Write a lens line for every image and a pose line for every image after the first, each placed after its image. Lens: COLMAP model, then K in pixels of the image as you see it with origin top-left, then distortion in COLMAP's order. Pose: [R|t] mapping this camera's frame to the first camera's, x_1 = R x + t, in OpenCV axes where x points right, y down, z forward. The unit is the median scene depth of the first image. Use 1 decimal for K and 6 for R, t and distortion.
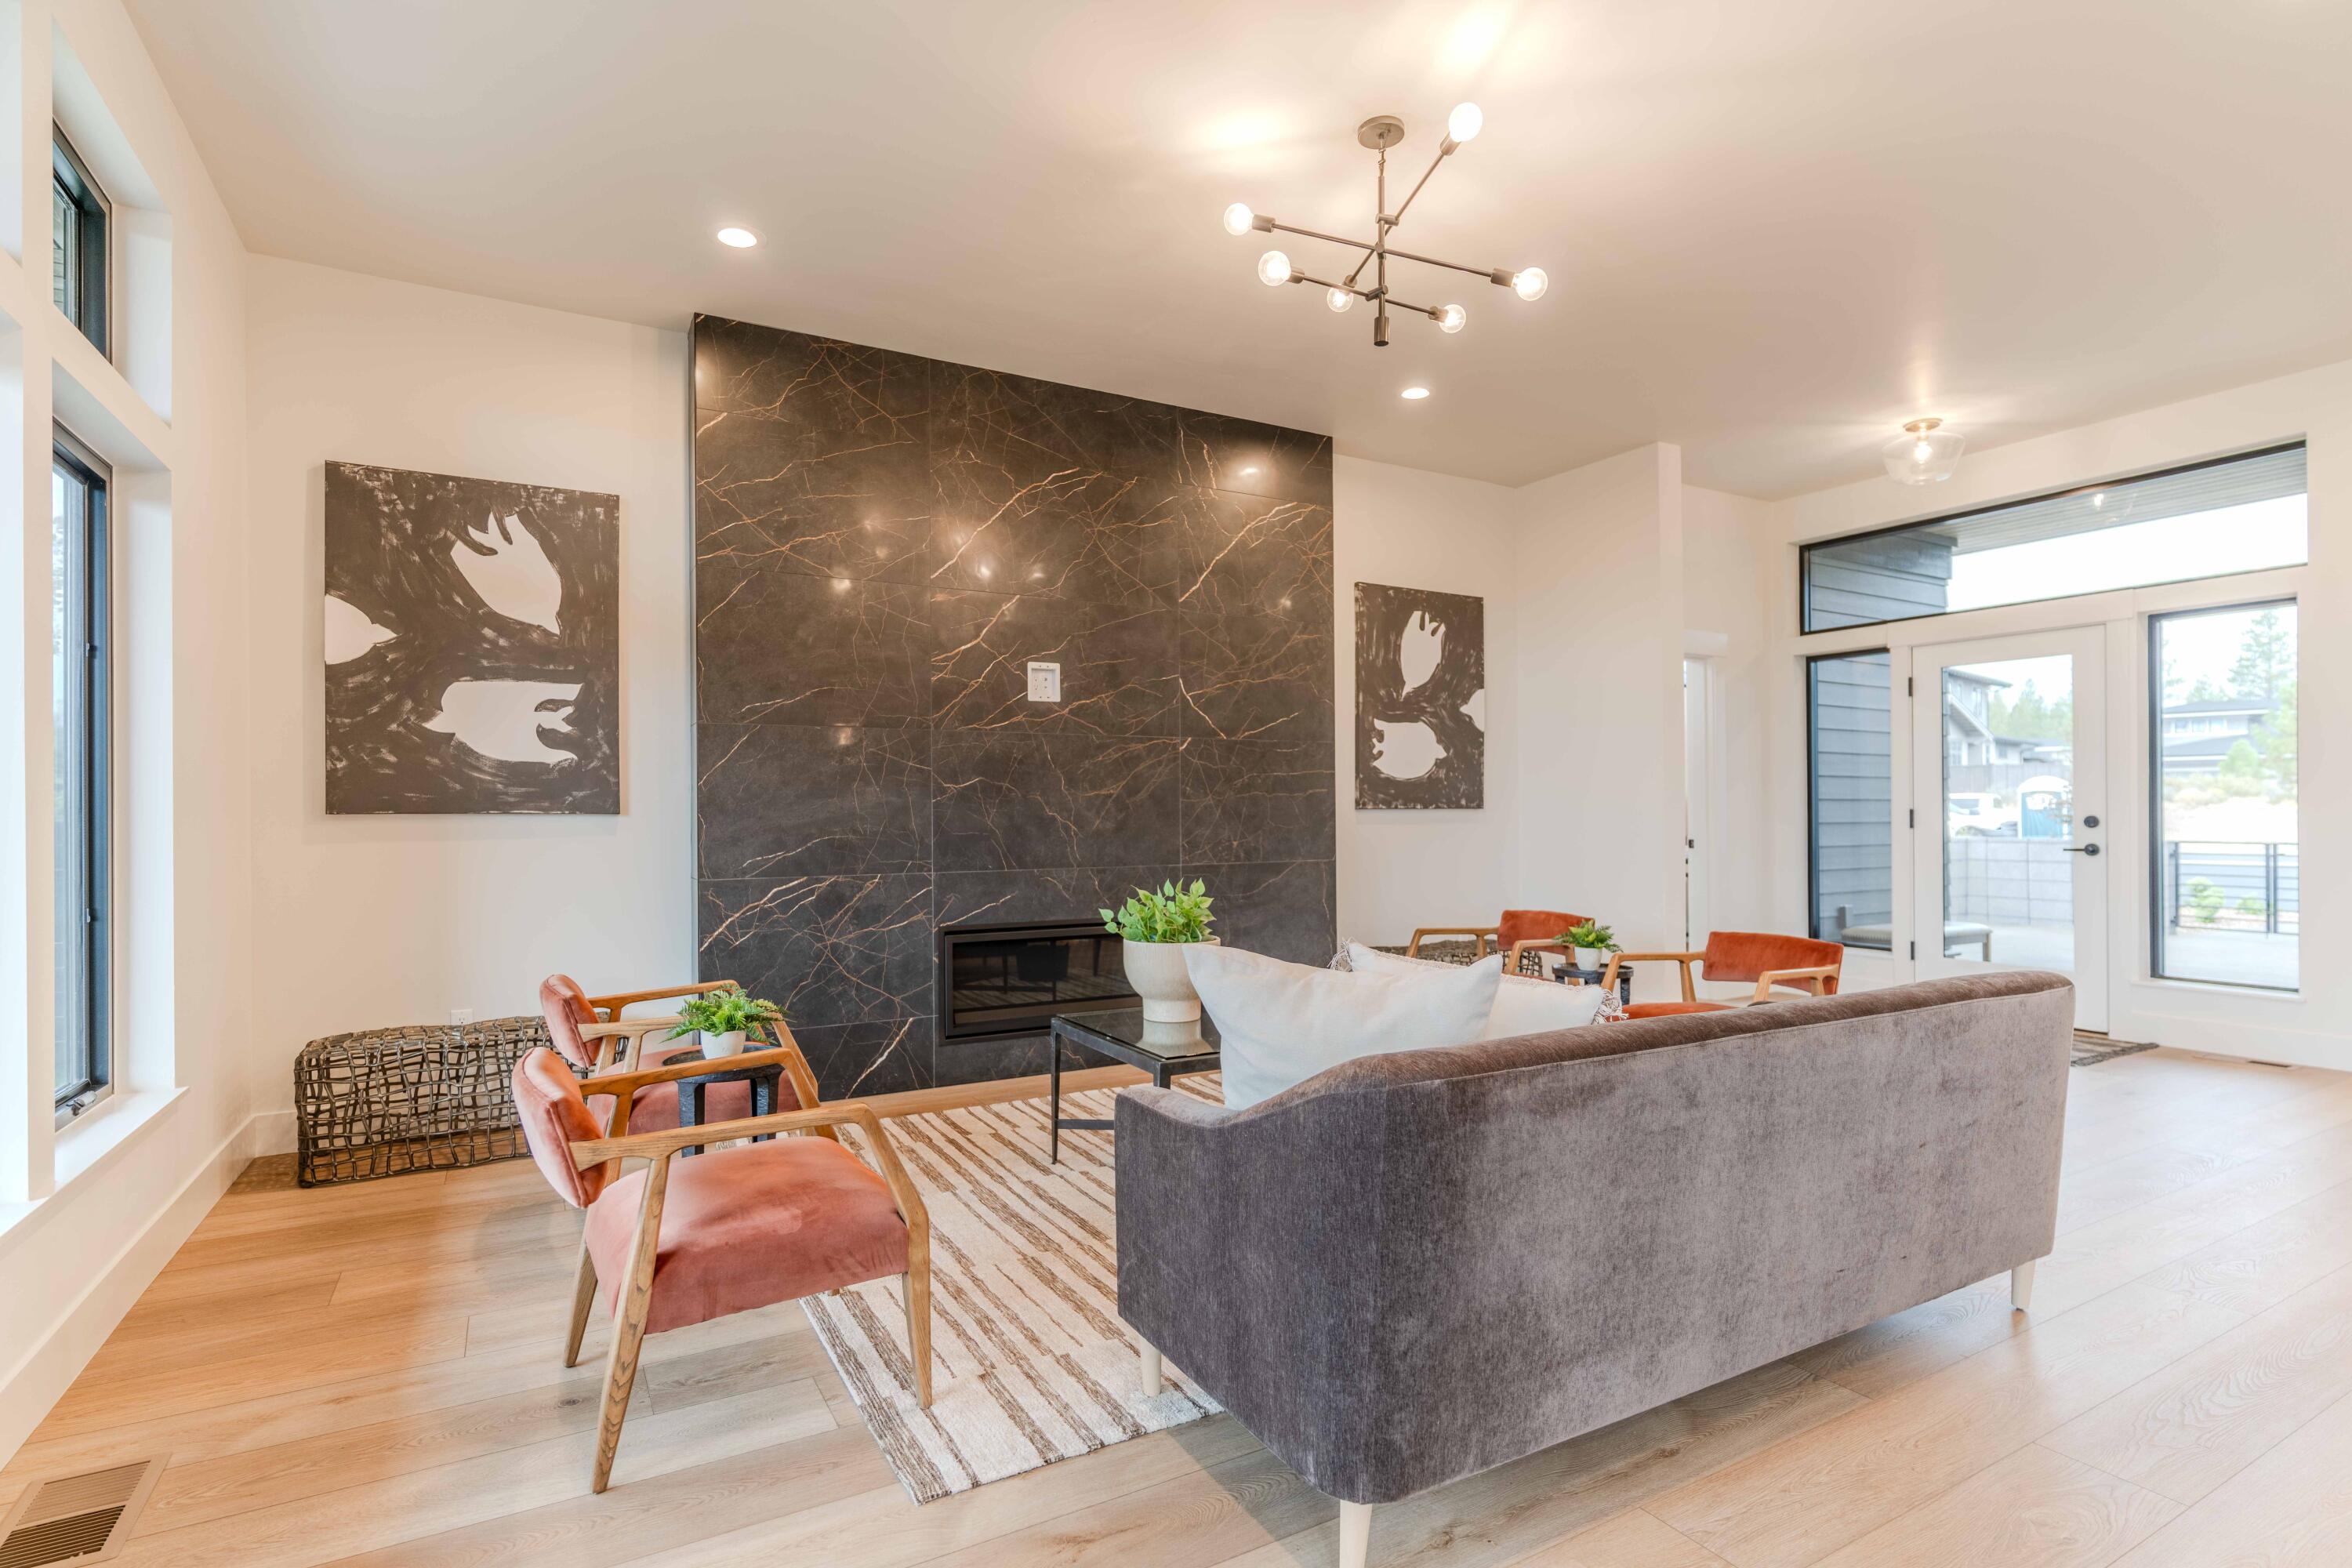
lens RADIAL K [[1153.7, 0, 1185.0], [0, 1153.7, 806.5], [0, 0, 1]] dist [-0.009750, 0.004919]
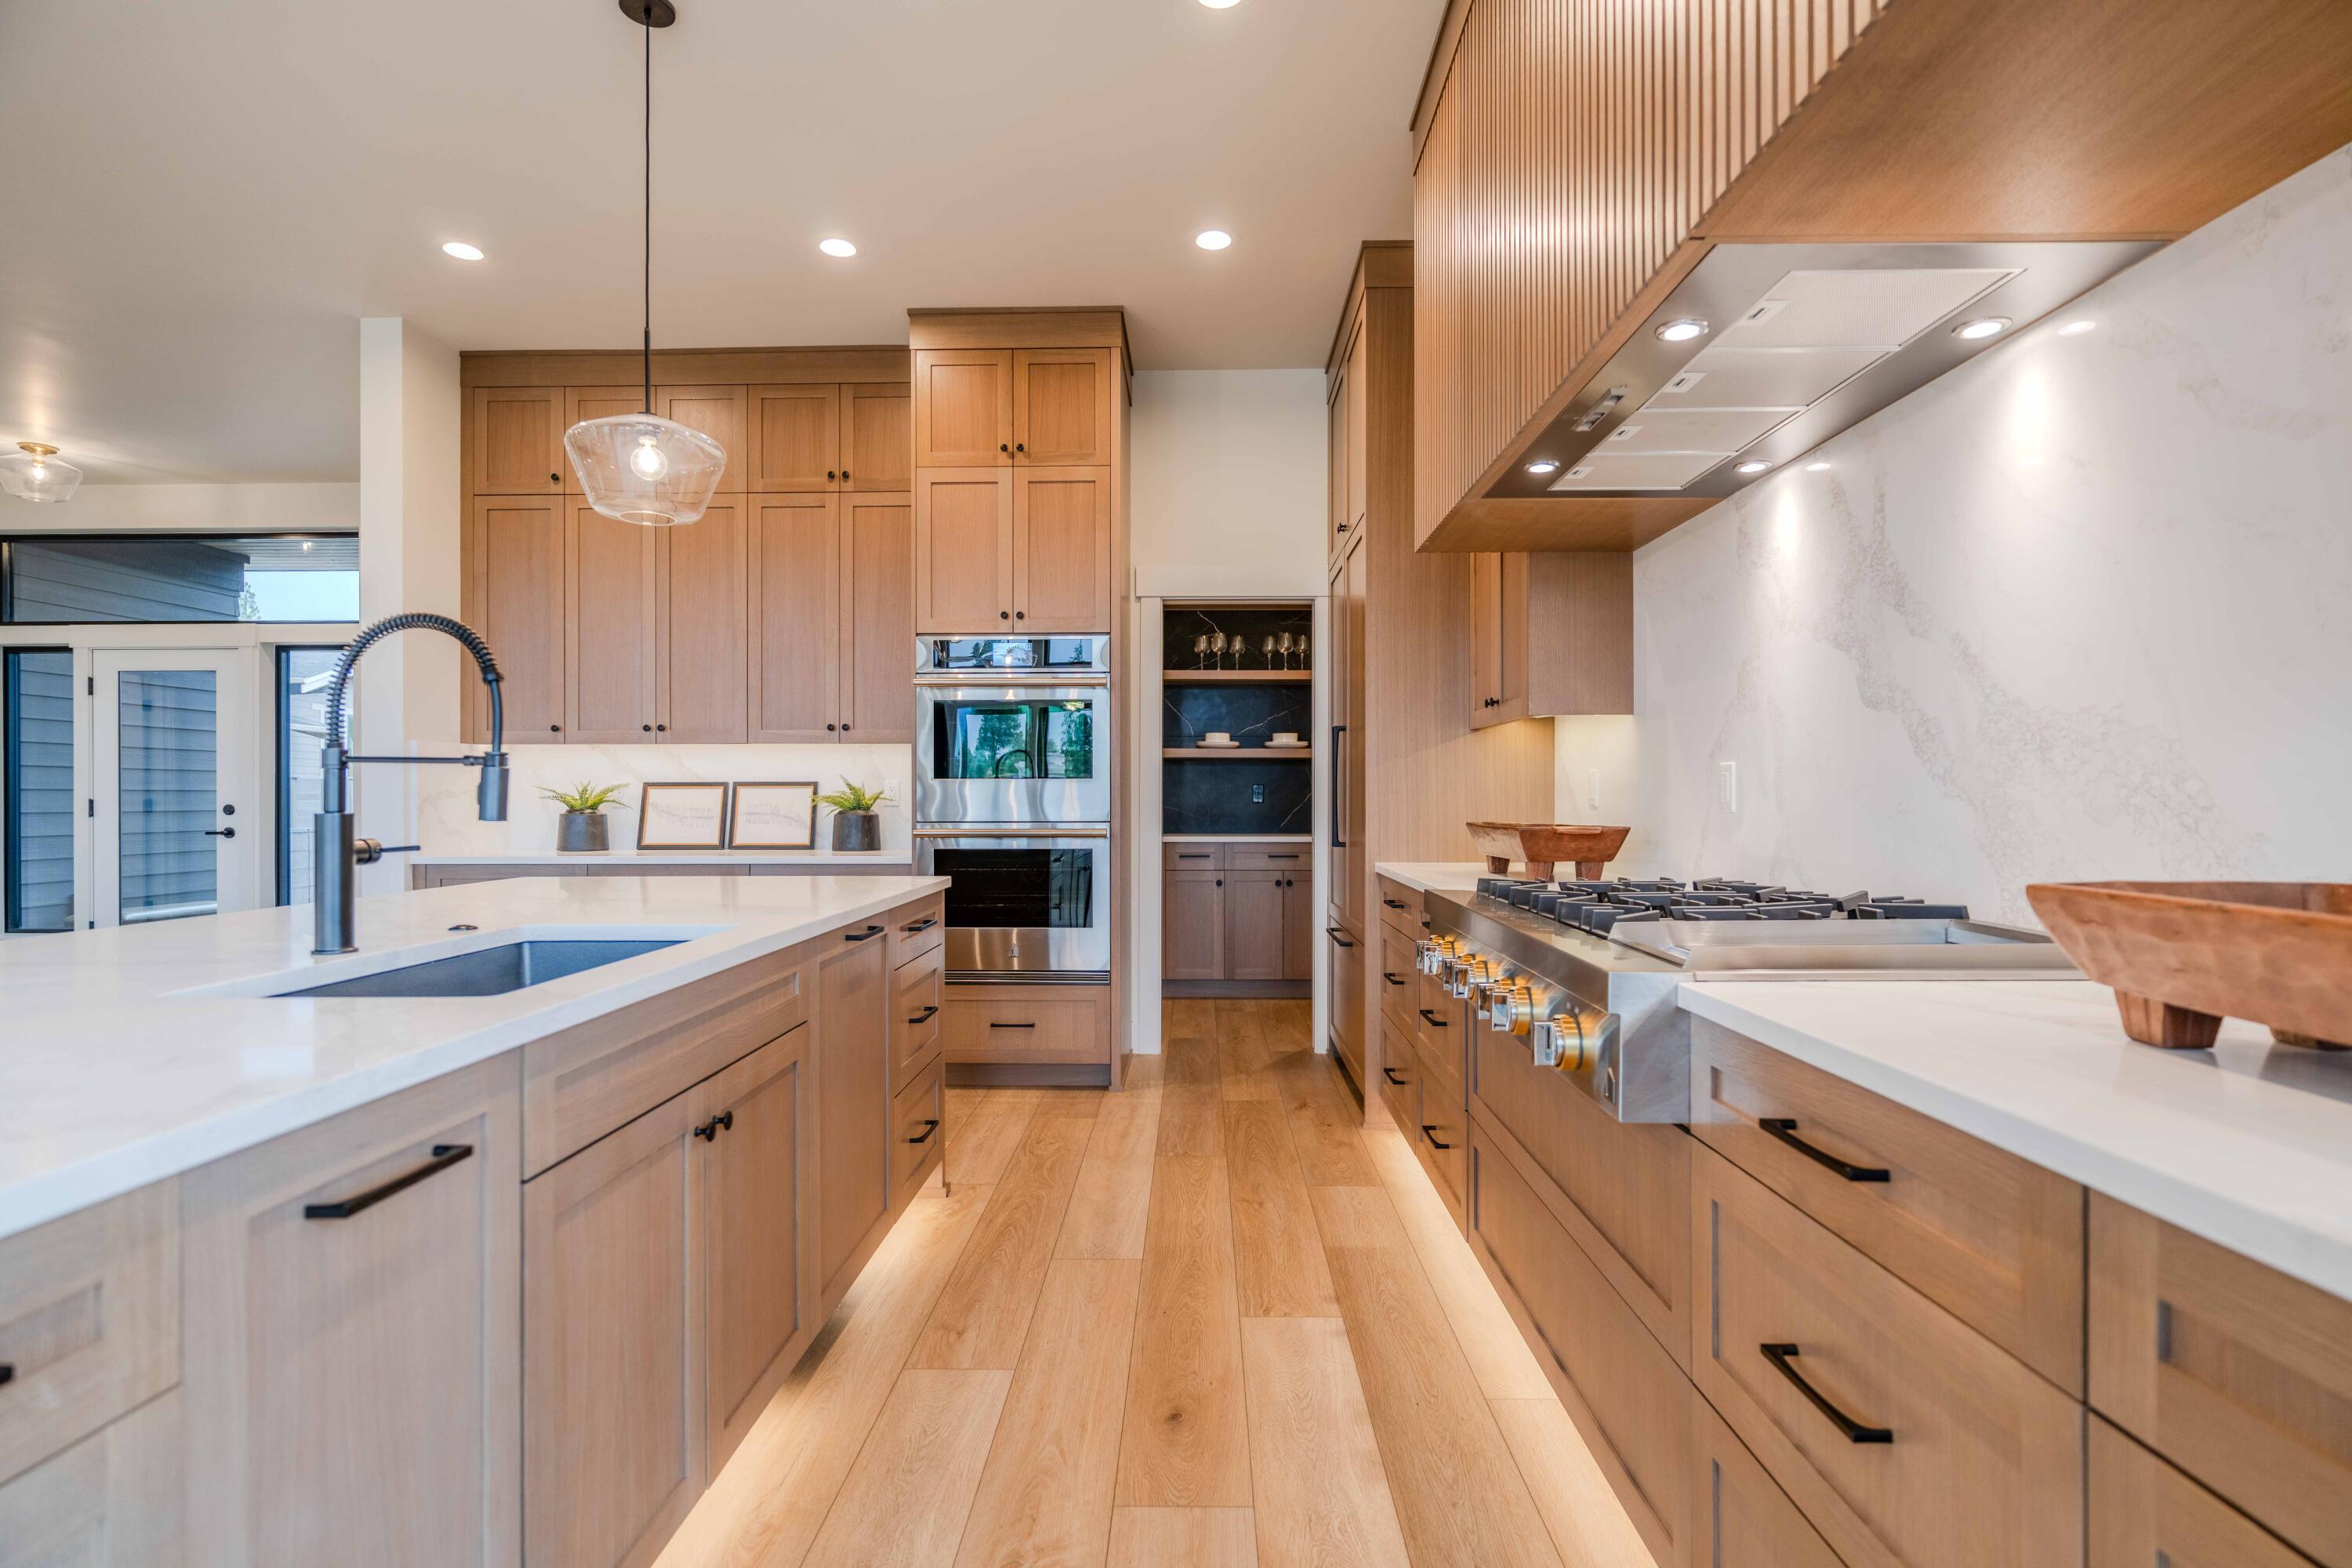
lens RADIAL K [[1153.7, 0, 1169.5], [0, 1153.7, 790.9], [0, 0, 1]] dist [-0.009750, 0.004919]
pose [[0.523246, 0.009728, 0.852126, 0.302594], [-0.005424, 0.999953, -0.008085, -0.002859], [-0.852164, -0.000391, 0.523274, -0.536115]]
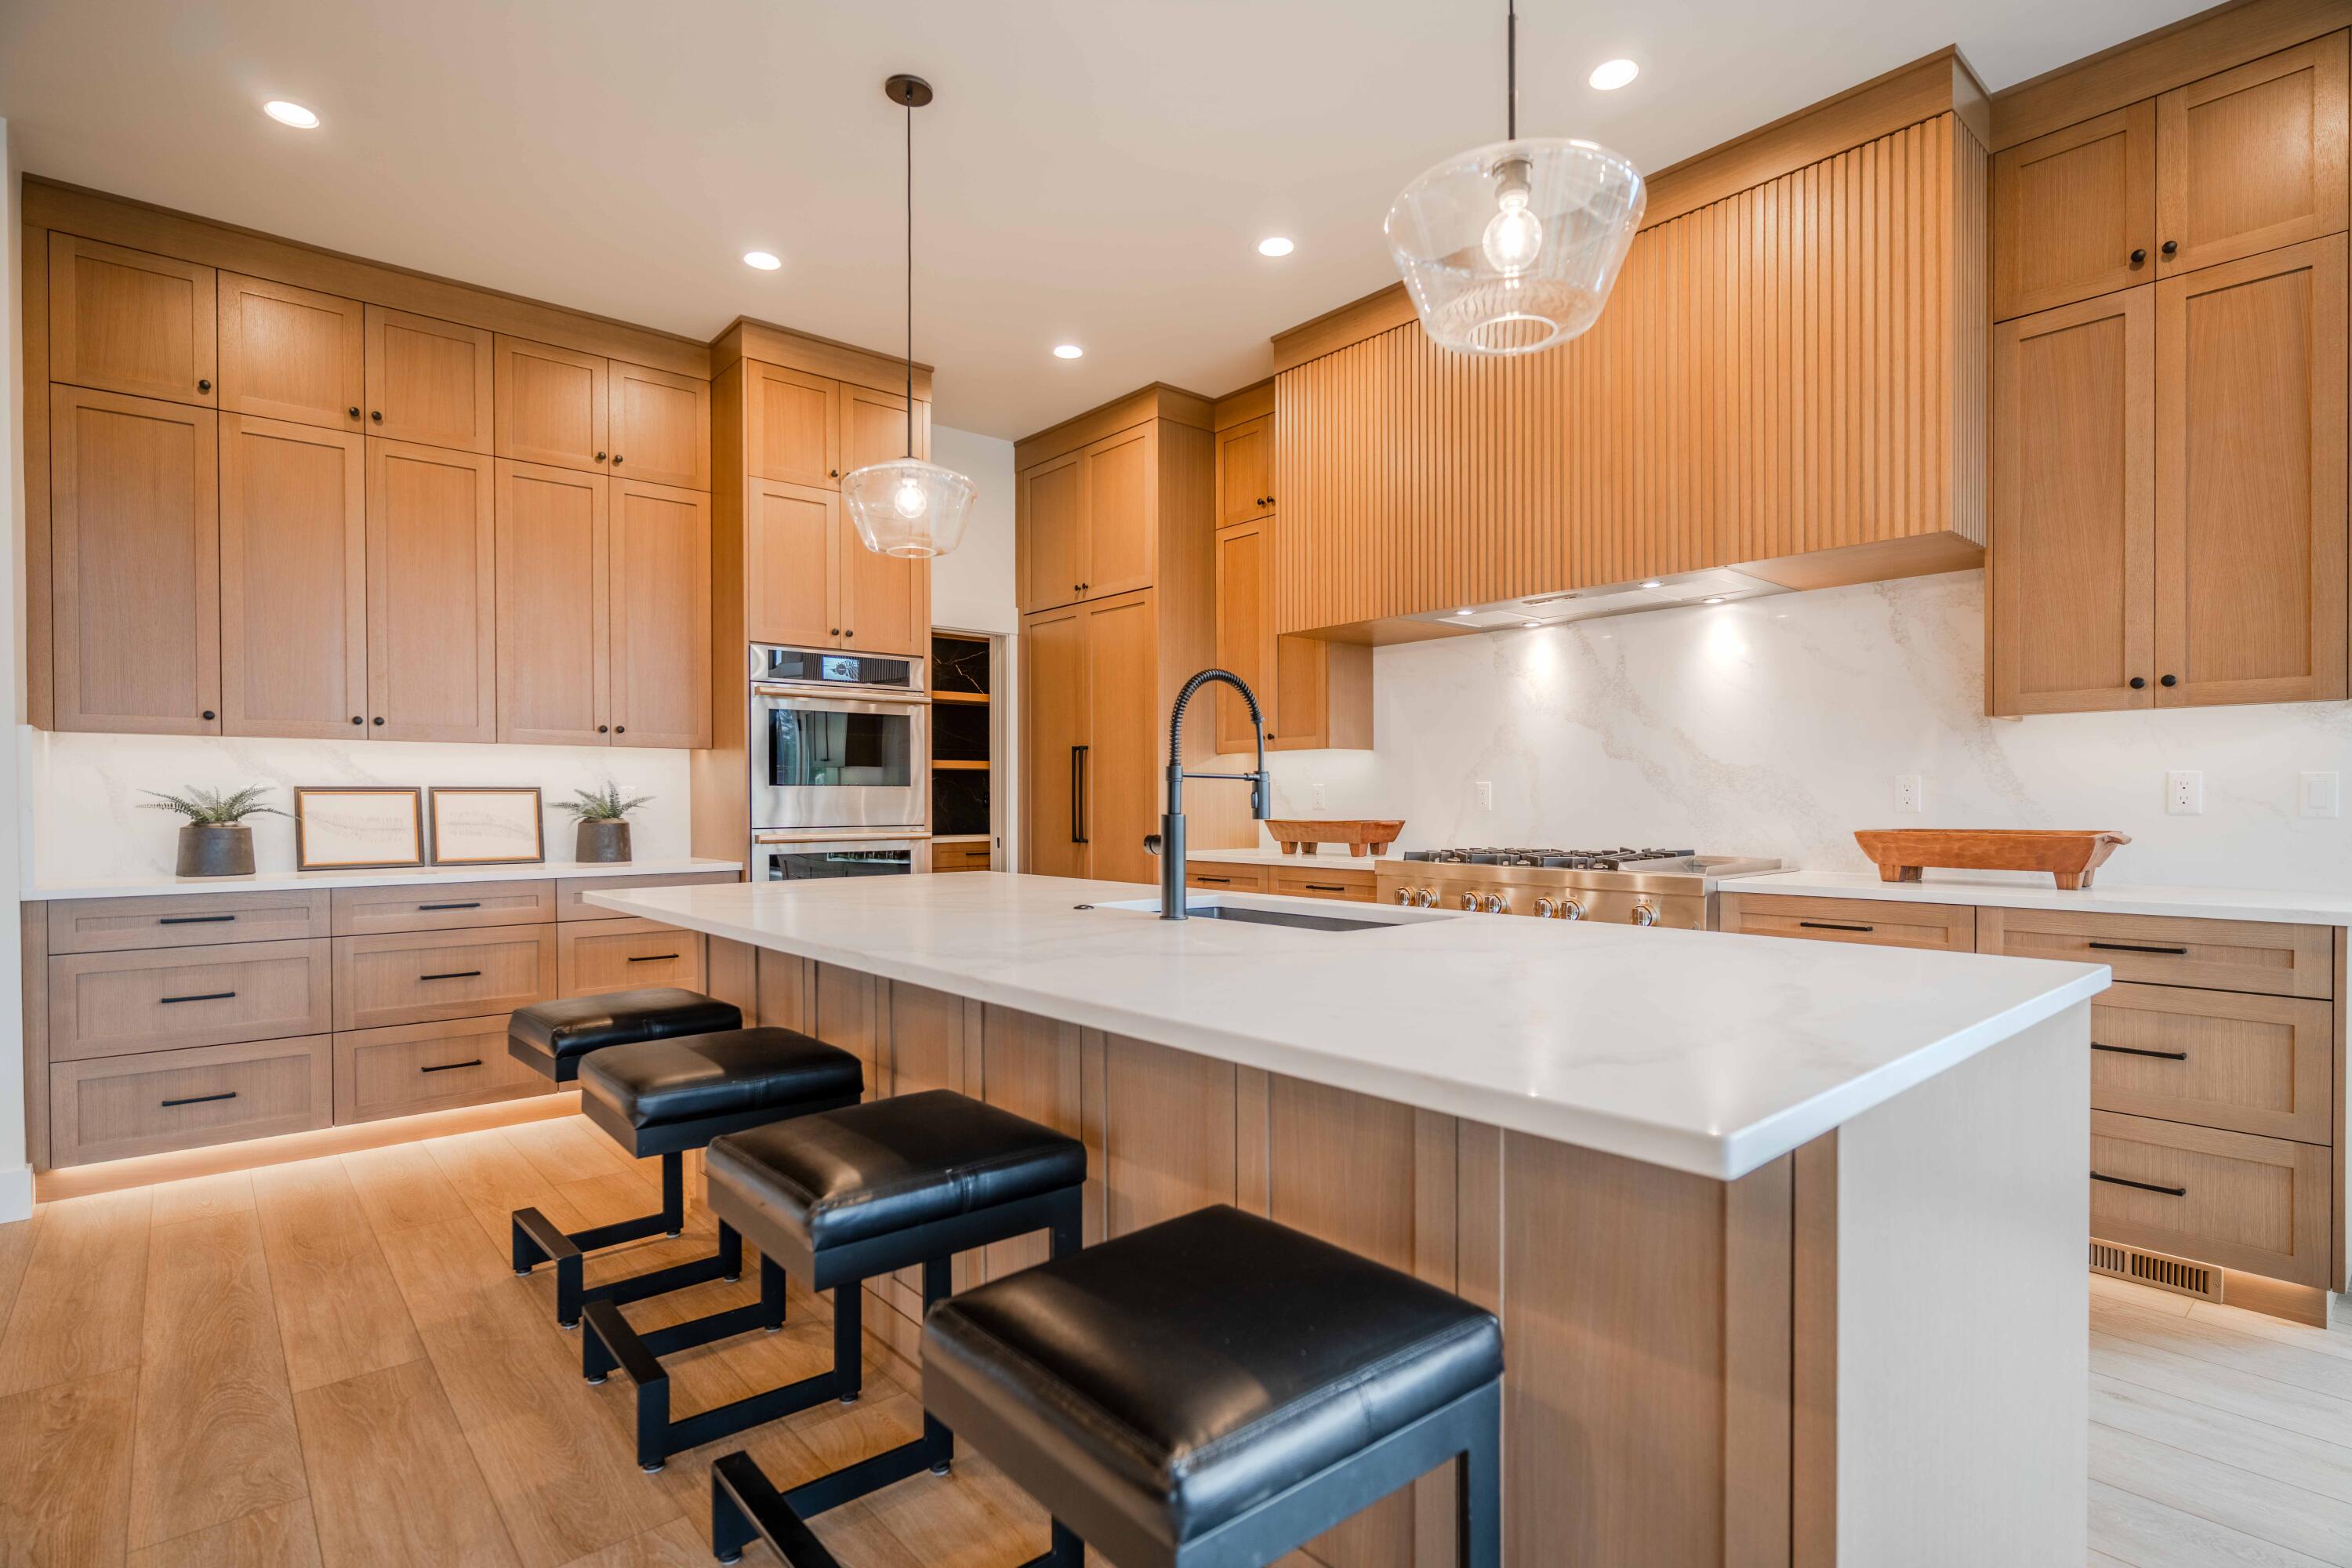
lens RADIAL K [[1153.7, 0, 1180.0], [0, 1153.7, 807.3], [0, 0, 1]] dist [-0.009750, 0.004919]
pose [[-0.189336, 0.000965, 0.981912, 0.023272], [0.000373, 1.000000, -0.000911, -0.000670], [-0.981912, 0.000194, -0.189336, -0.076432]]
